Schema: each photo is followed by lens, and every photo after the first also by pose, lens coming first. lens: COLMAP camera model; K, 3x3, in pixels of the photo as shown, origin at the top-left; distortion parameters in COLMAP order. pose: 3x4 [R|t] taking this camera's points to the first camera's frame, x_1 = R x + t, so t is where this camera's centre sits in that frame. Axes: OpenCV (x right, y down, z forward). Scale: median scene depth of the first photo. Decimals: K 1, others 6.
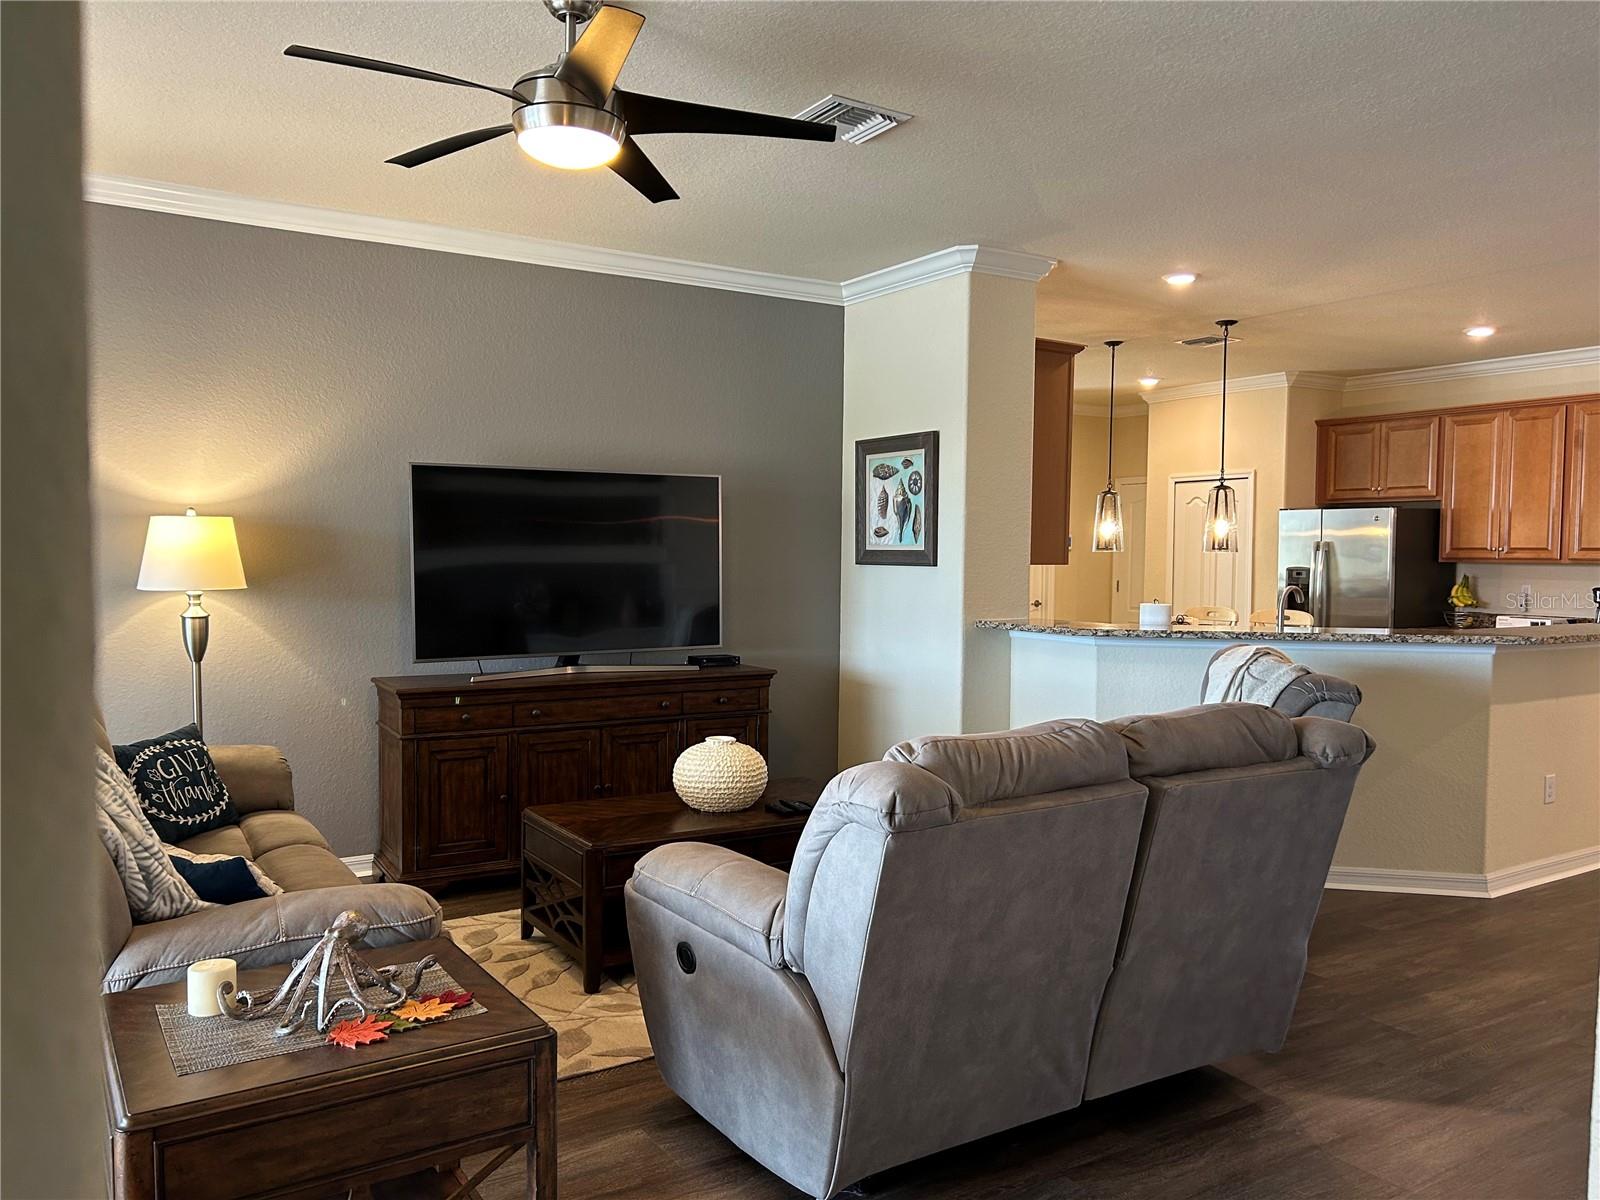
lens RADIAL K [[1194.8, 0, 779.5], [0, 1194.8, 629.2], [0, 0, 1]] dist [0.067613, -0.073006]
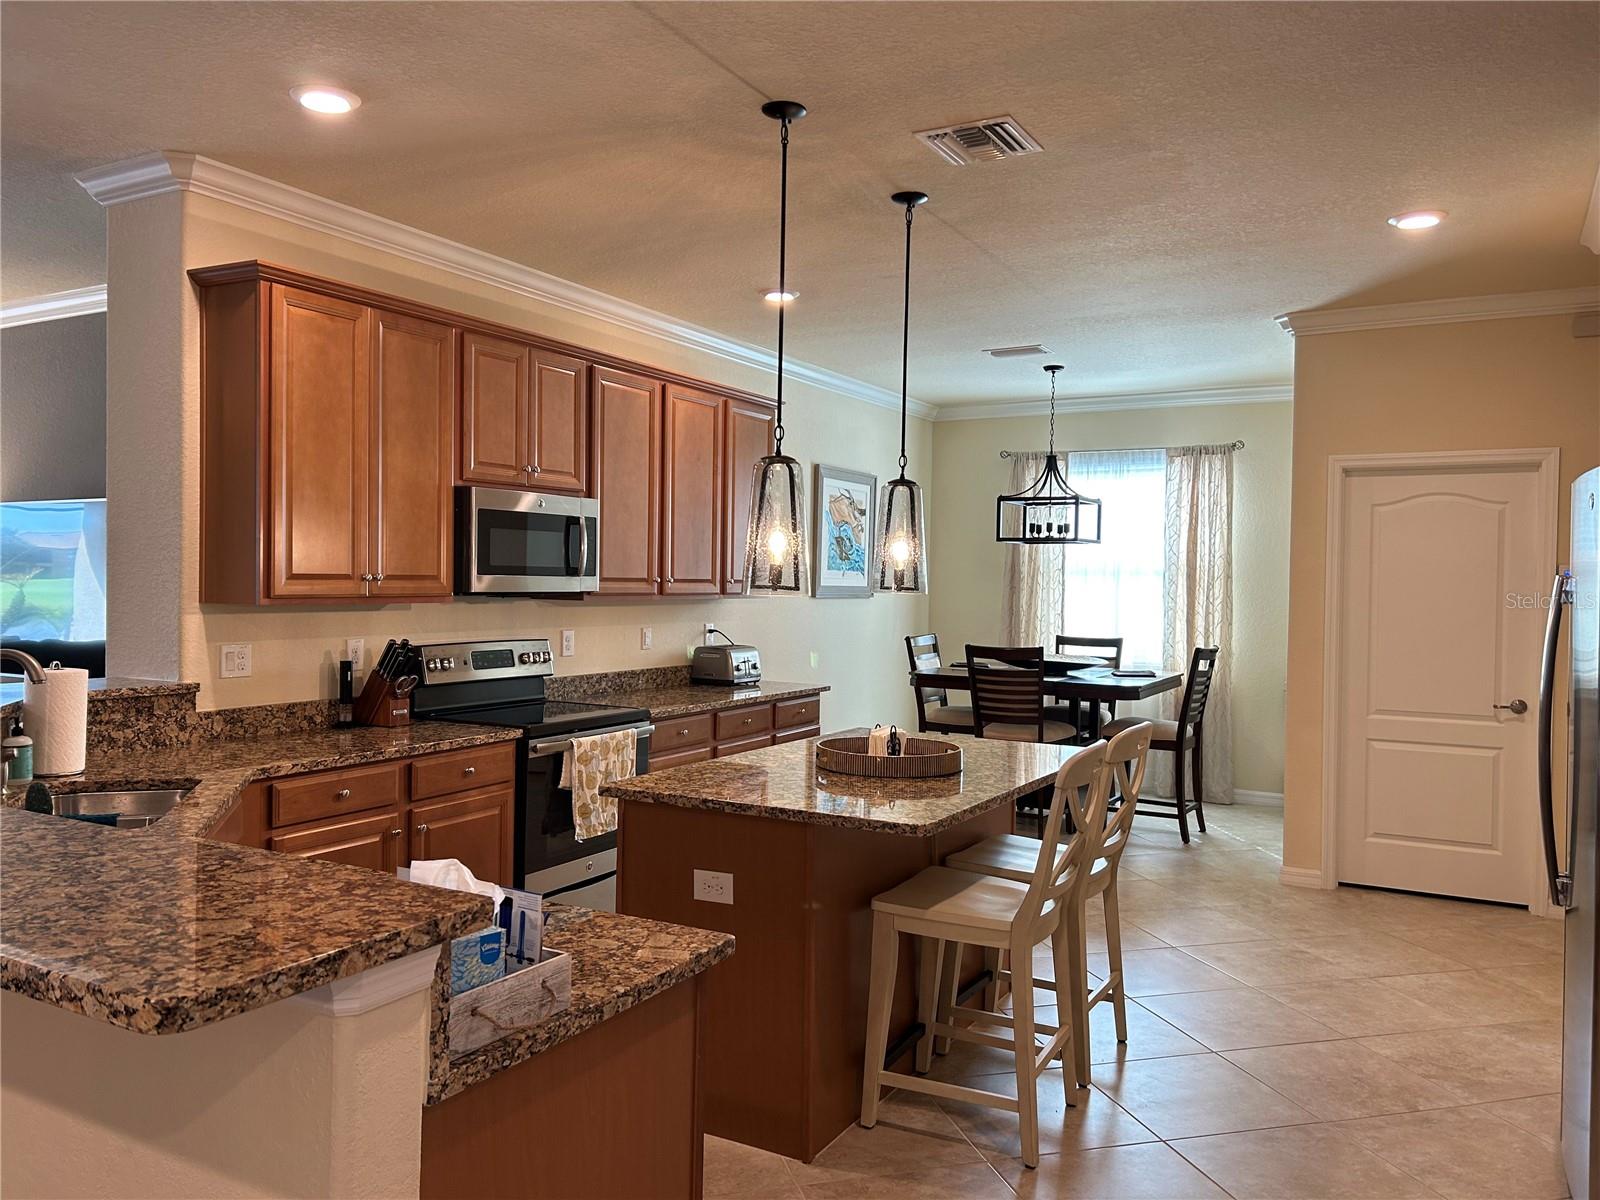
lens RADIAL K [[1183.0, 0, 802.2], [0, 1183.0, 607.1], [0, 0, 1]] dist [0.067768, -0.073371]
pose [[0.468468, 0.021279, -0.883224, 0.894049], [-0.070664, 0.997409, -0.013450, -0.060328], [0.880650, 0.068714, 0.468758, 0.896952]]
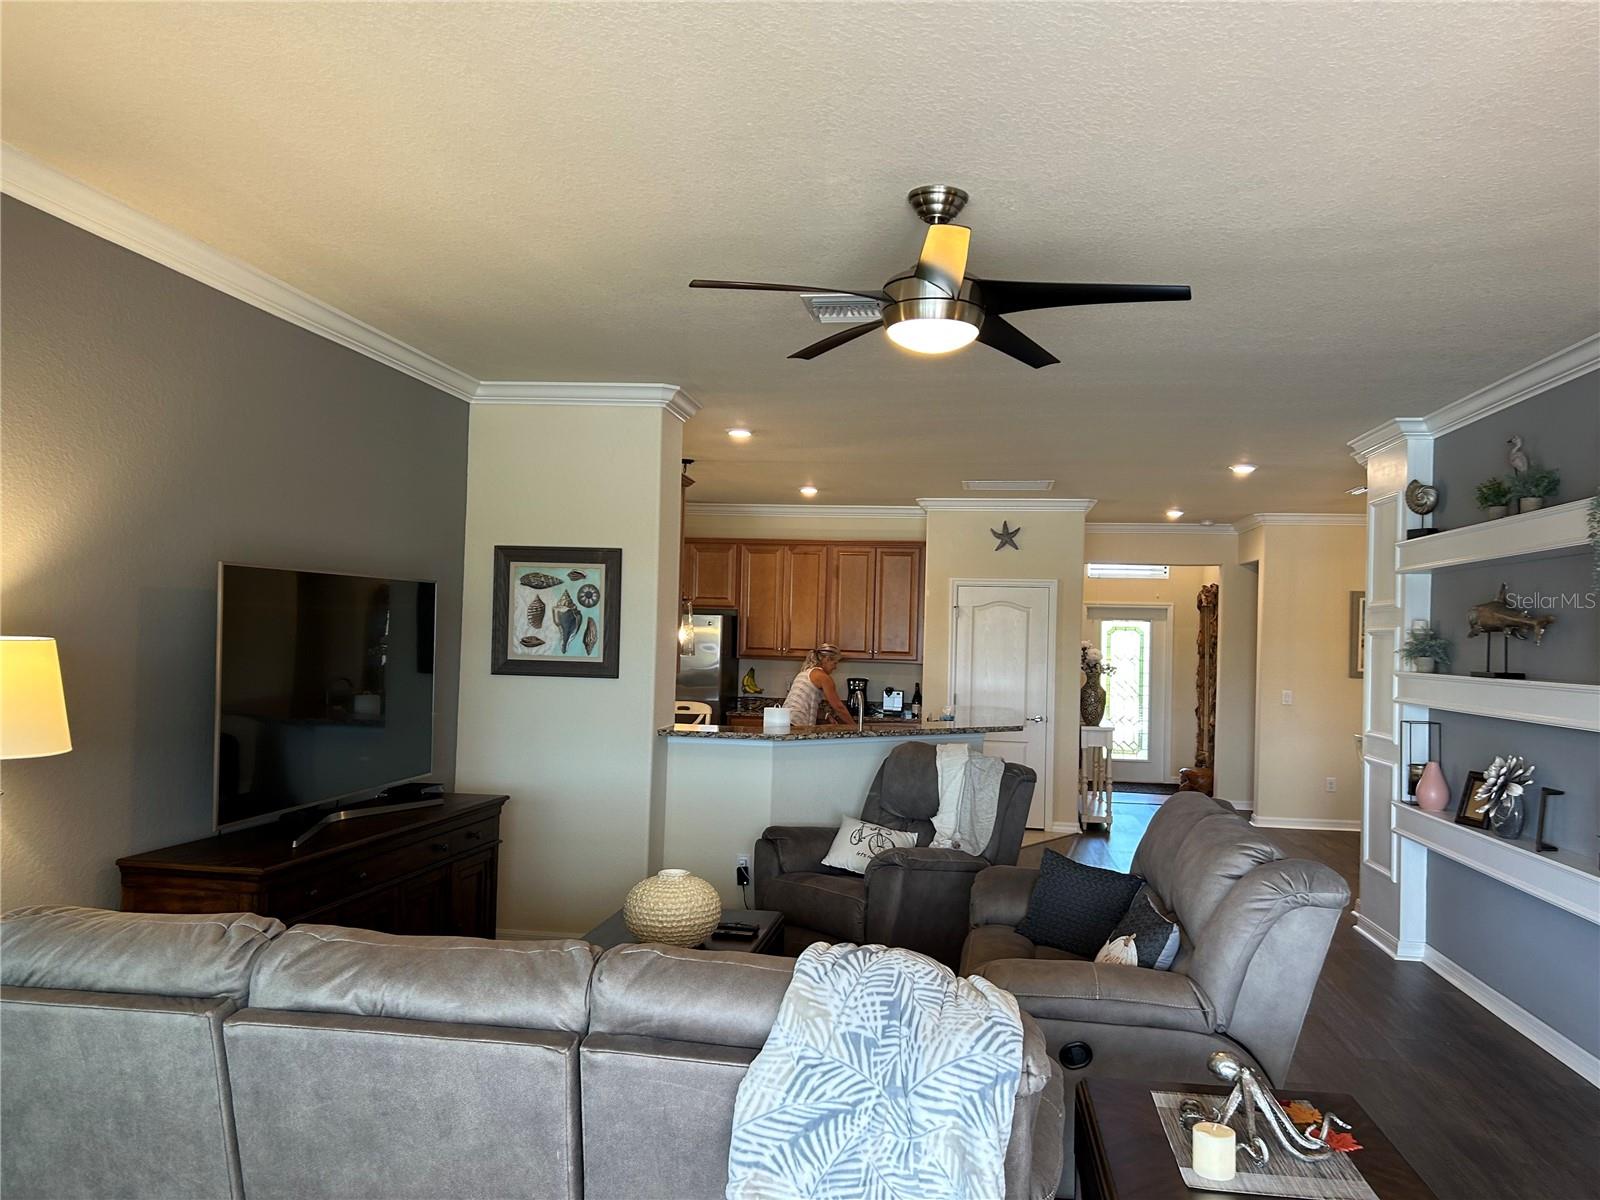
lens RADIAL K [[1190.9, 0, 804.0], [0, 1190.9, 607.2], [0, 0, 1]] dist [0.074880, -0.091710]
pose [[0.646304, 0.028127, 0.762562, -0.505269], [0.028664, 0.997720, -0.061095, -0.041880], [-0.762542, 0.061344, 0.644024, 0.190577]]
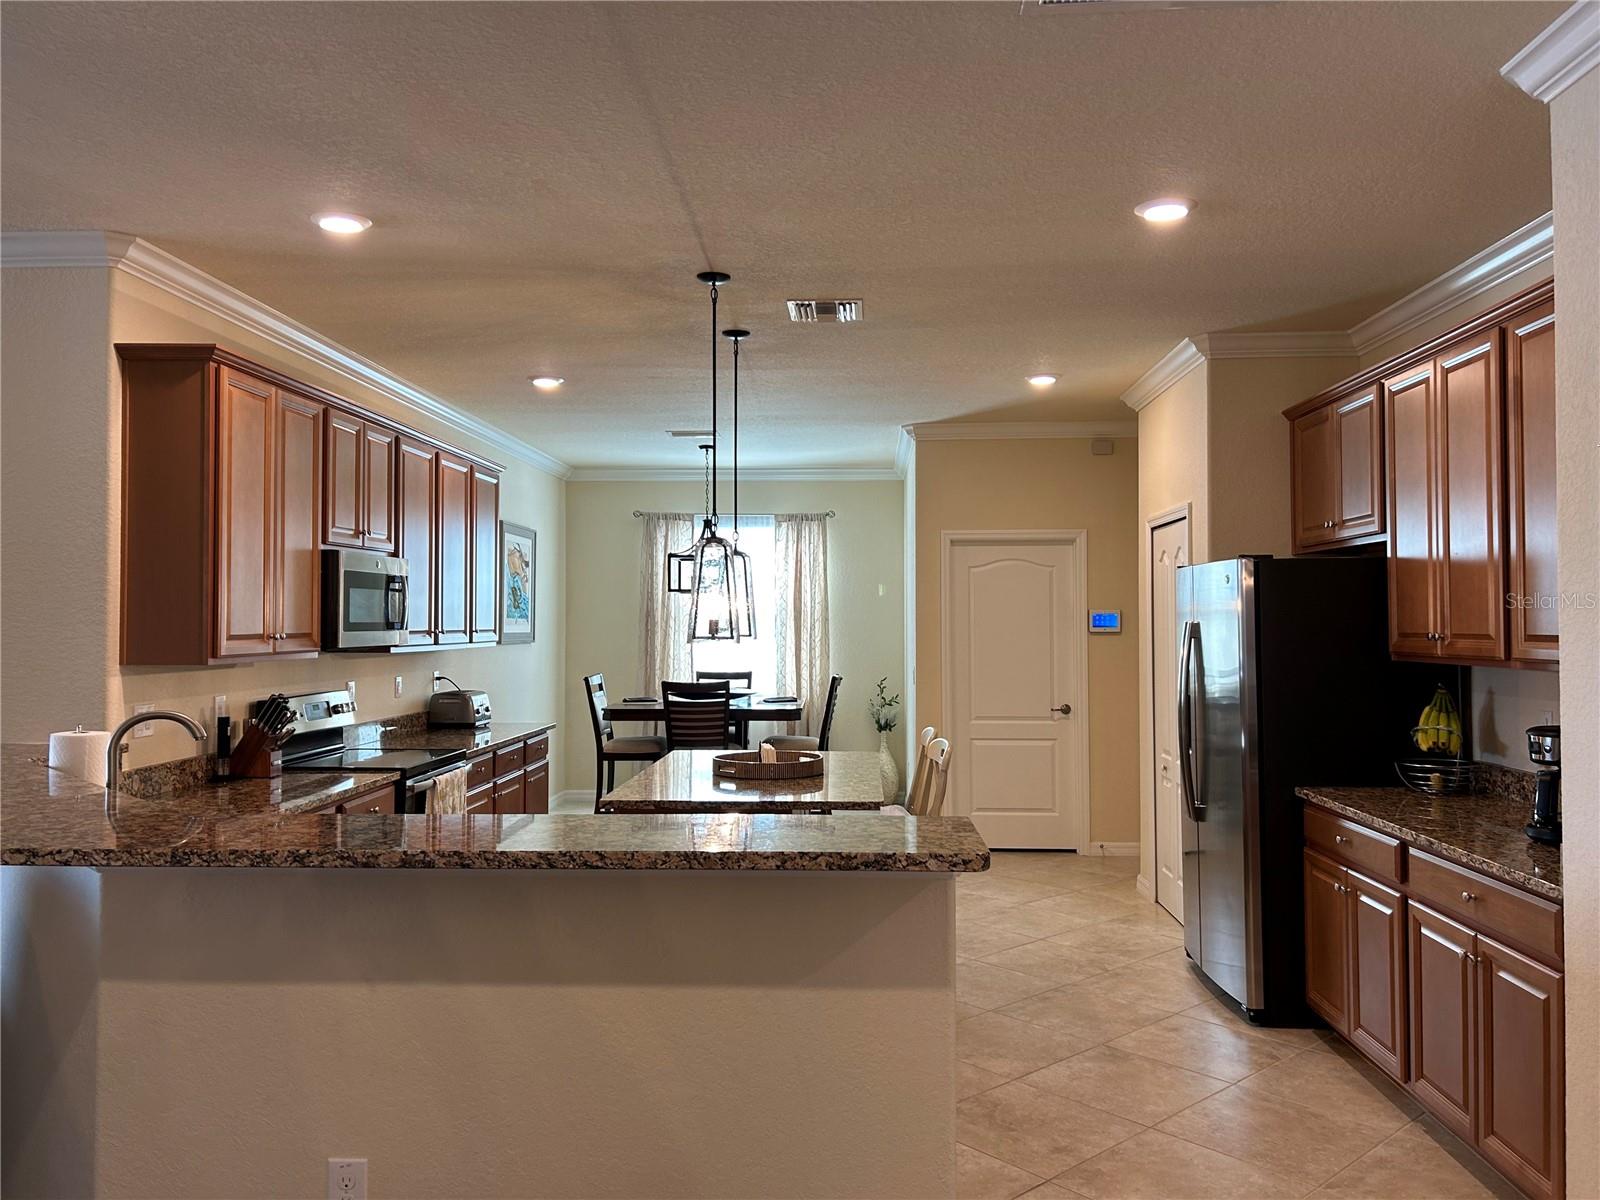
lens RADIAL K [[1175.3, 0, 802.7], [0, 1175.3, 593.1], [0, 0, 1]] dist [0.059349, -0.075575]
pose [[0.814257, -0.021972, -0.580088, 0.859736], [-0.032463, 0.995996, -0.083292, -0.045913], [0.579596, 0.086653, 0.810284, 0.608860]]
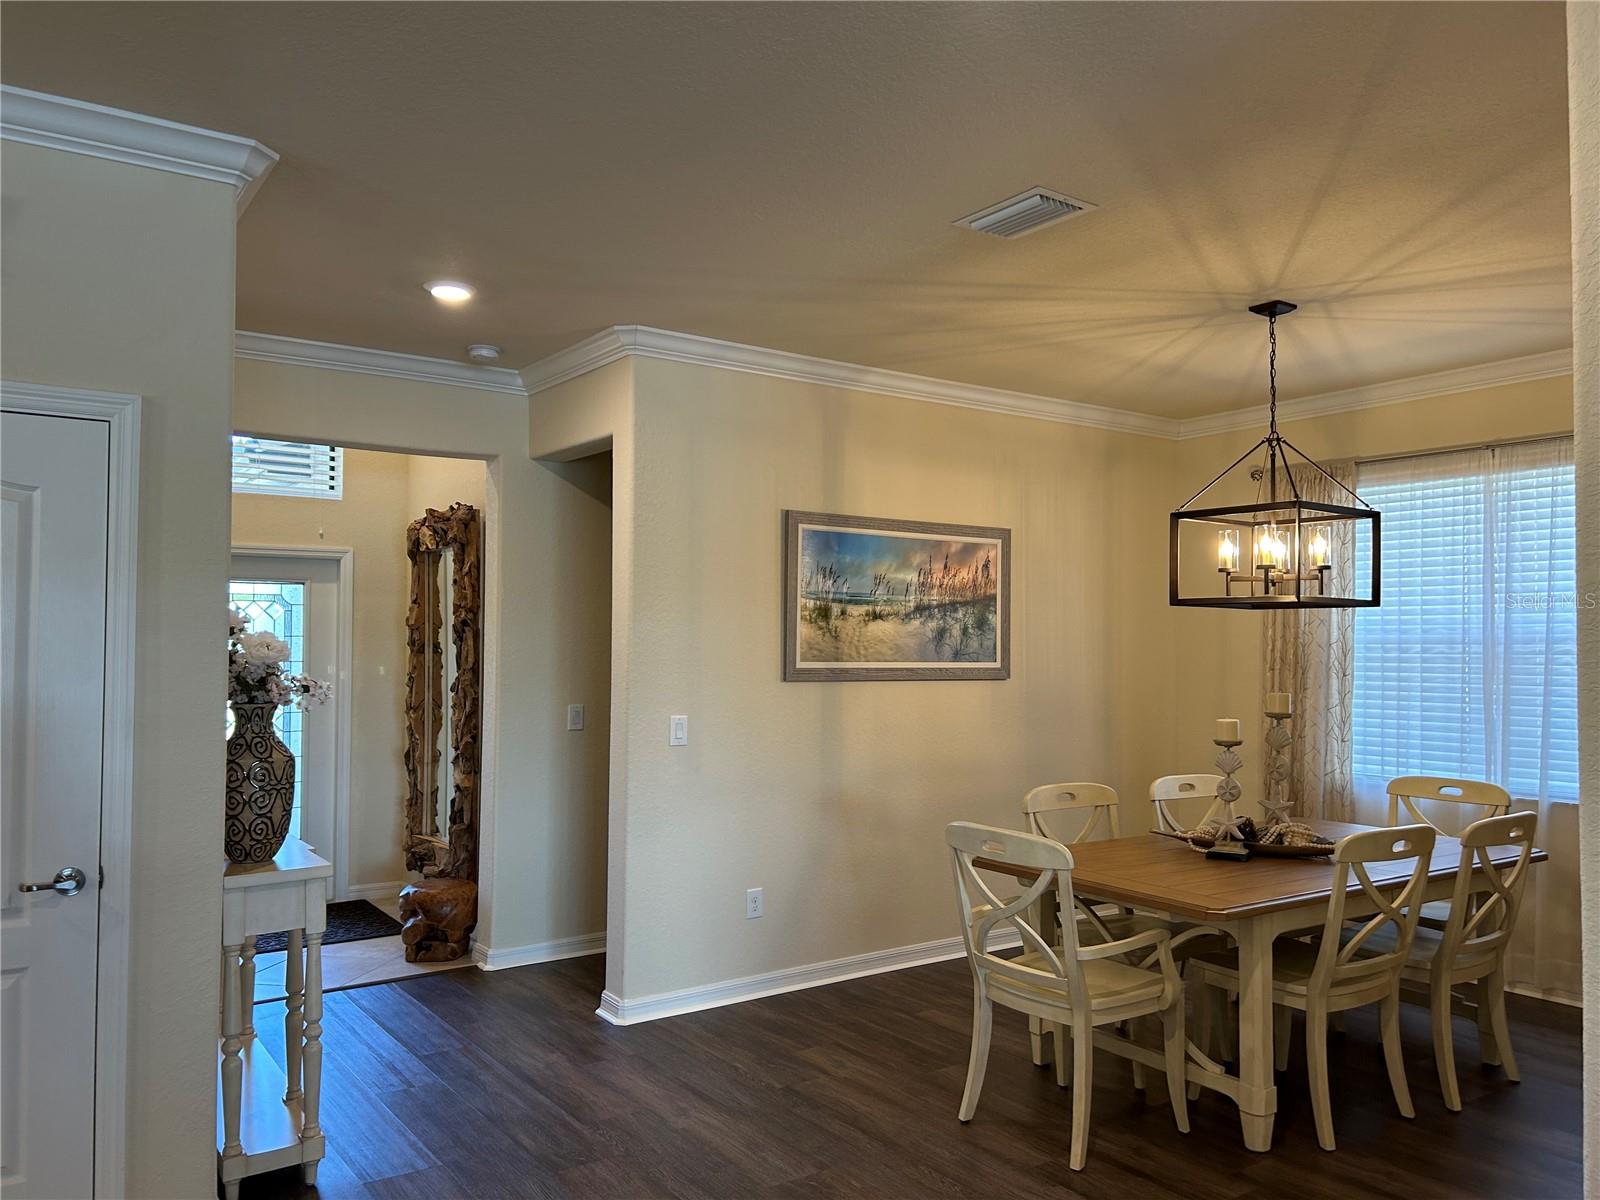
lens RADIAL K [[1198.2, 0, 802.8], [0, 1198.2, 607.4], [0, 0, 1]] dist [0.063997, -0.084407]
pose [[-0.056050, 0.023383, 0.998154, 0.452974], [0.063456, 0.997788, -0.019811, -0.058551], [-0.996409, 0.062228, -0.057410, 0.738096]]
